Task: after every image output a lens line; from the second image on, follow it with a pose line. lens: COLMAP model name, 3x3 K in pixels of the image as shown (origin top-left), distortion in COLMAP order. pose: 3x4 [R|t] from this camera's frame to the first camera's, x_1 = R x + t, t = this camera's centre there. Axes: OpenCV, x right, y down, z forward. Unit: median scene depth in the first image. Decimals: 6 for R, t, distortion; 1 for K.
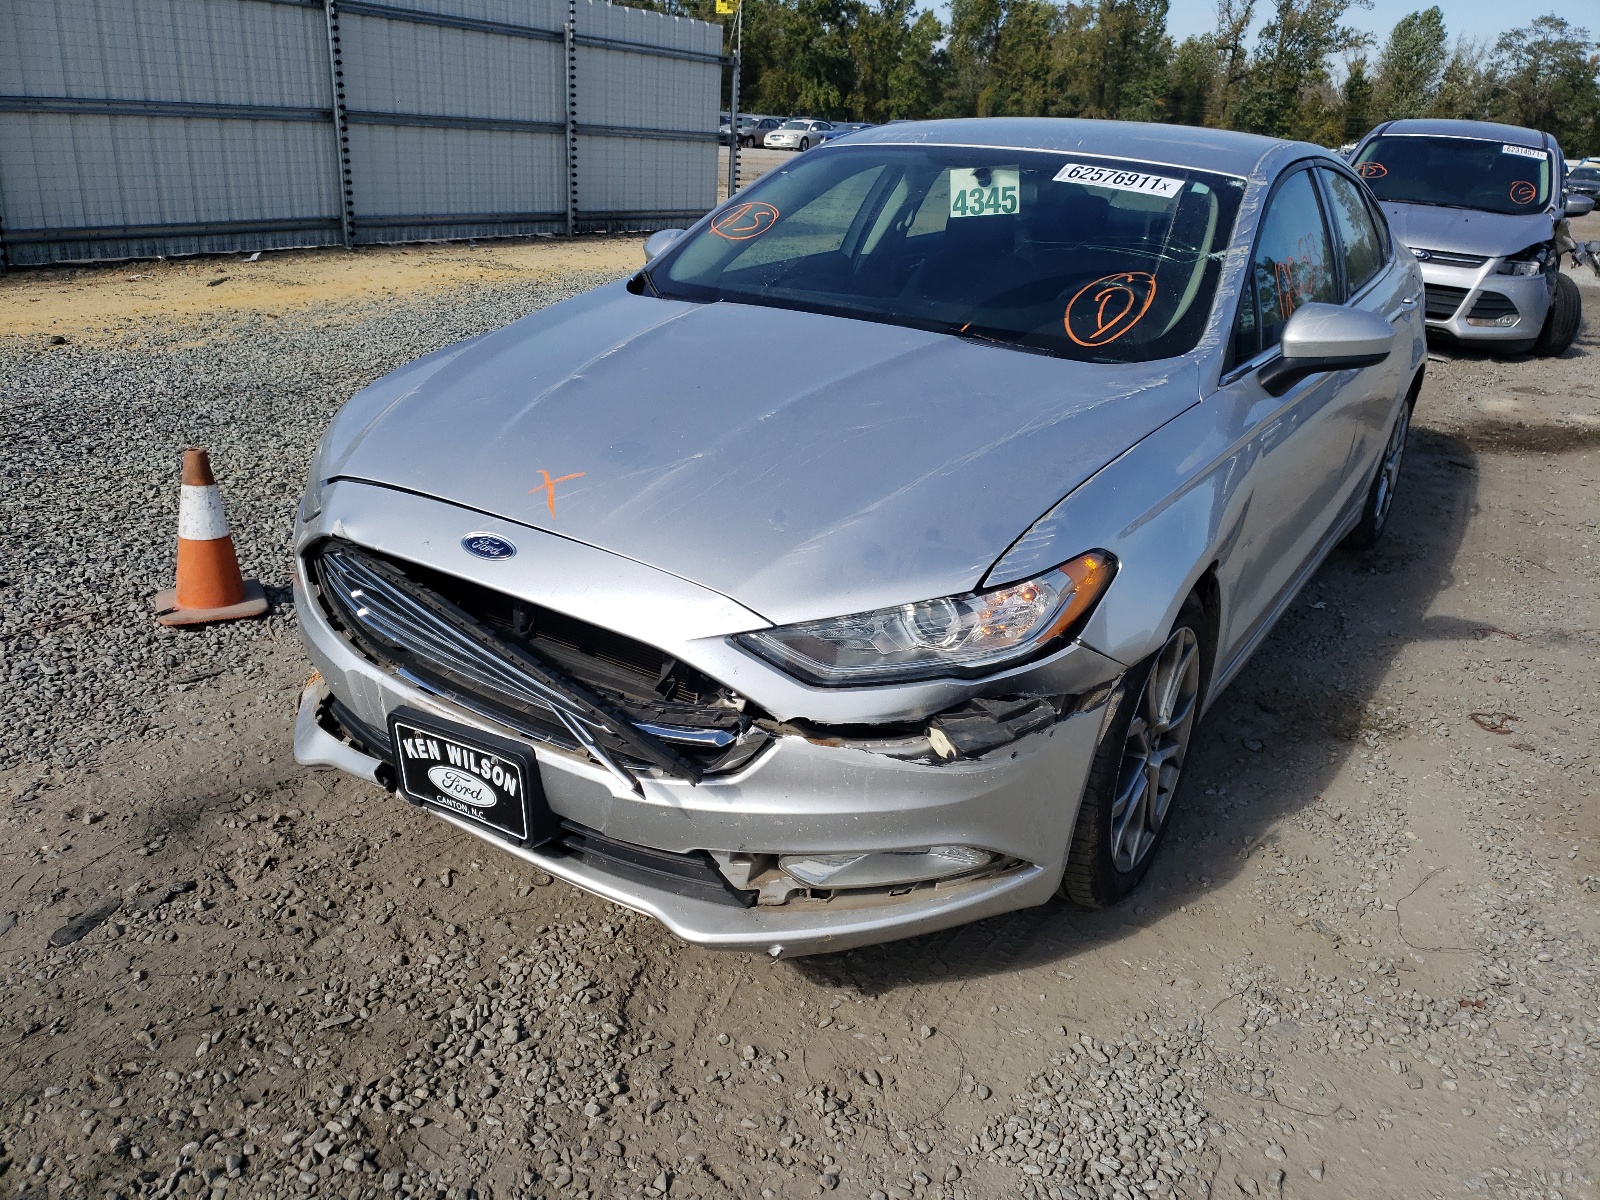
lens RADIAL K [[1224.8, 0, 800.0], [0, 1224.8, 600.0], [0, 0, 1]] dist [0.005798, 0.008527]
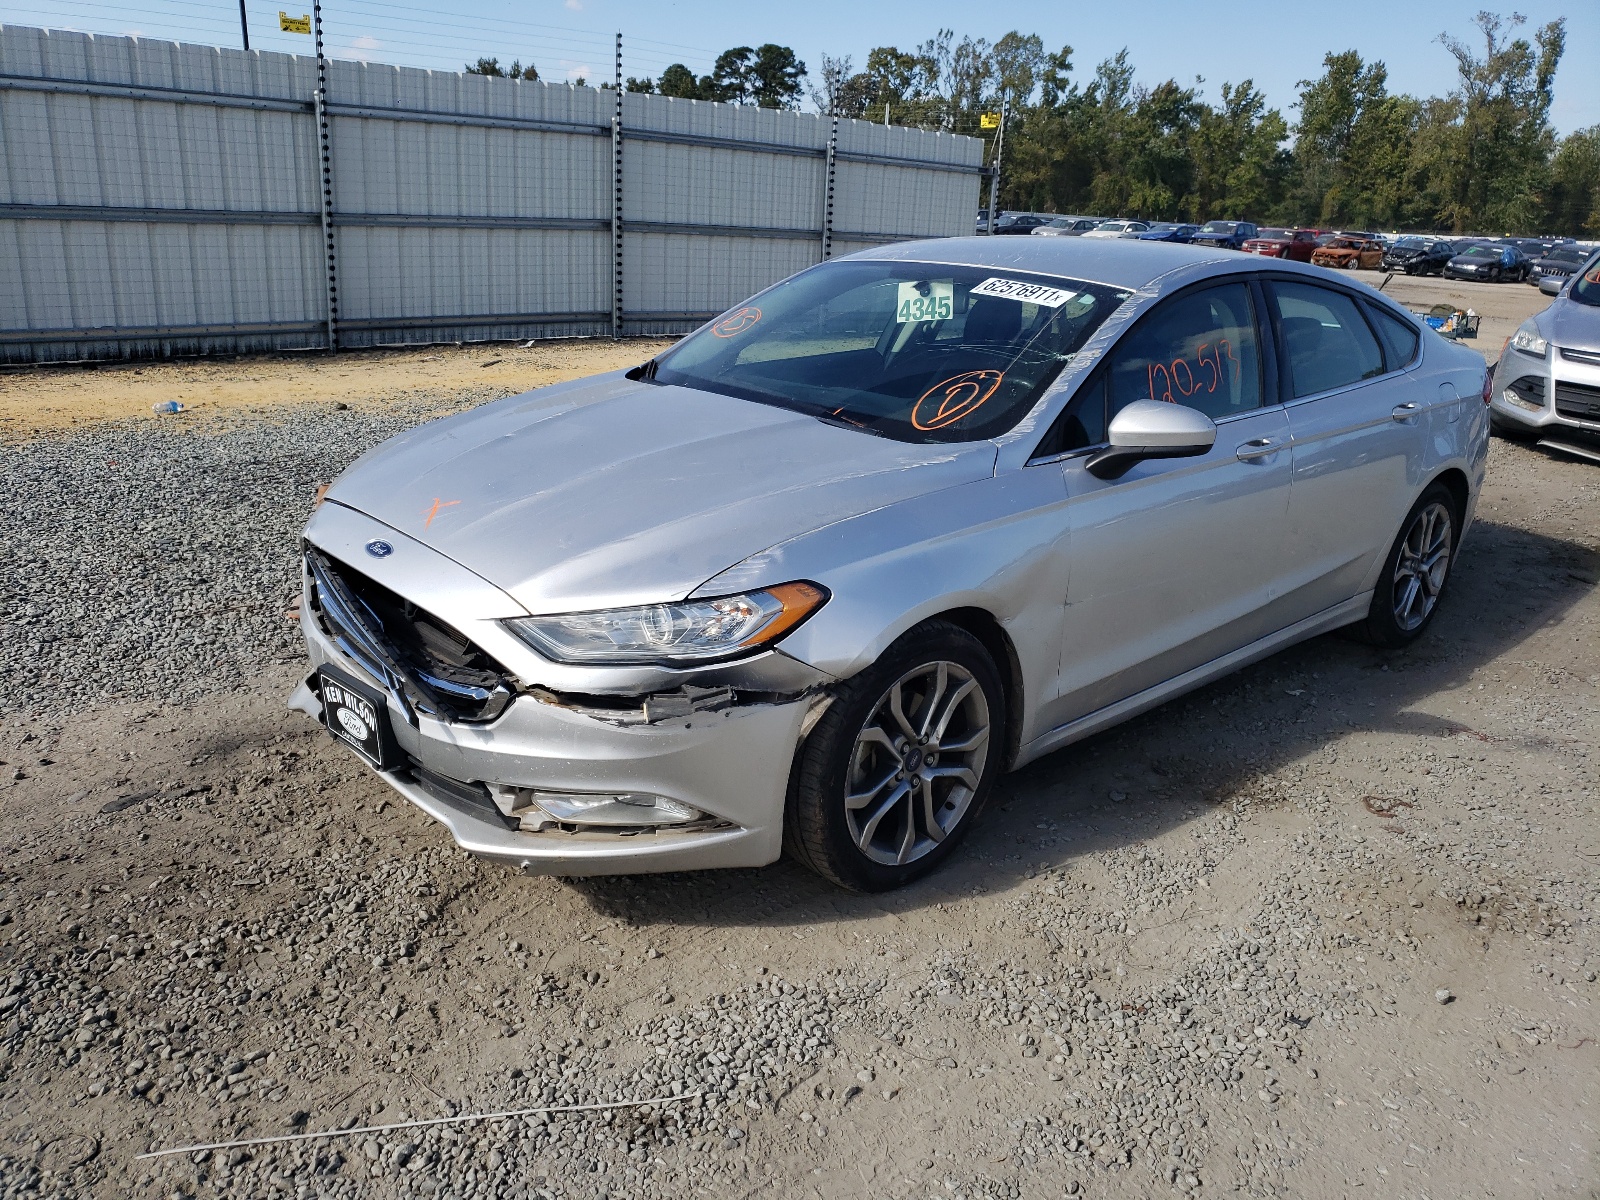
lens RADIAL K [[1206.4, 0, 780.2], [0, 1206.4, 579.0], [0, 0, 1]] dist [0.013342, -0.007991]
pose [[0.966932, 0.067772, -0.245867, 0.384099], [-0.088746, 0.993208, -0.075240, 0.038704], [0.239098, 0.094572, 0.966379, -0.155011]]
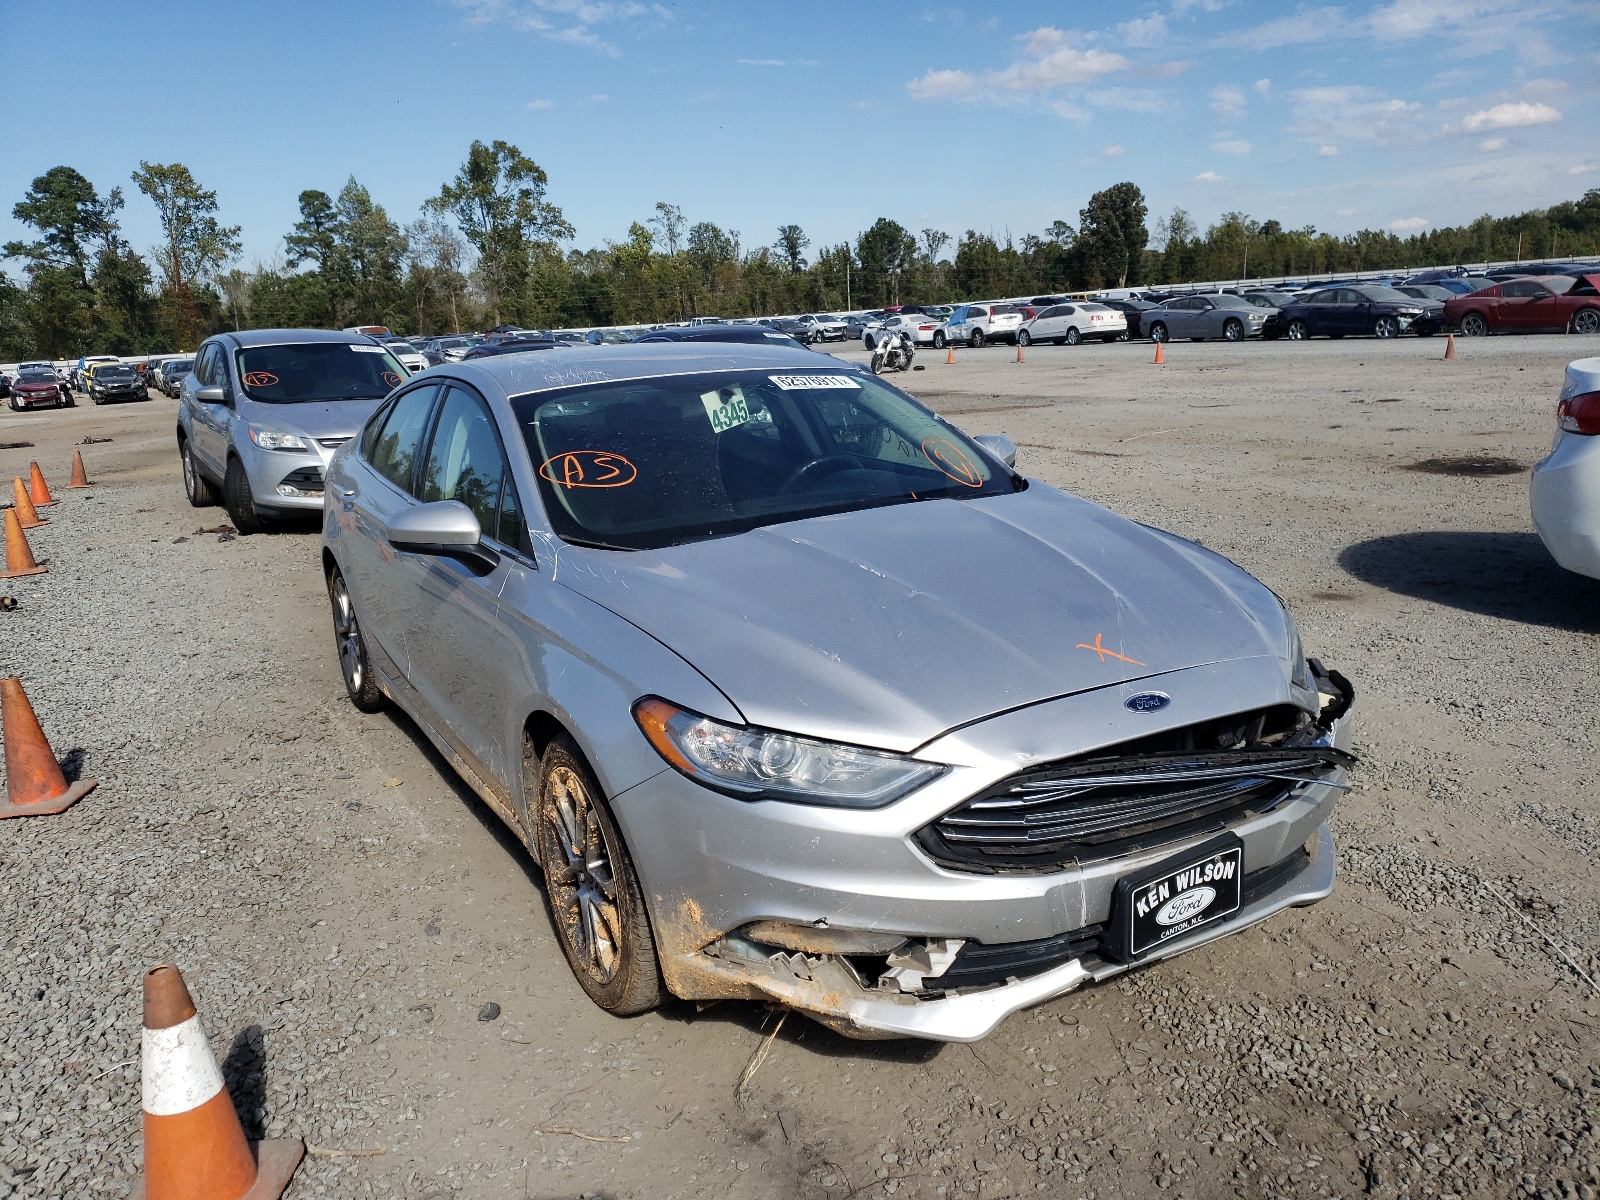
lens RADIAL K [[1224.8, 0, 800.0], [0, 1224.8, 600.0], [0, 0, 1]] dist [0.005798, 0.008527]
pose [[0.487518, -0.282182, 0.826256, -1.018230], [0.403413, 0.912065, 0.073460, -0.266887], [-0.774328, 0.297509, 0.558484, 0.406490]]
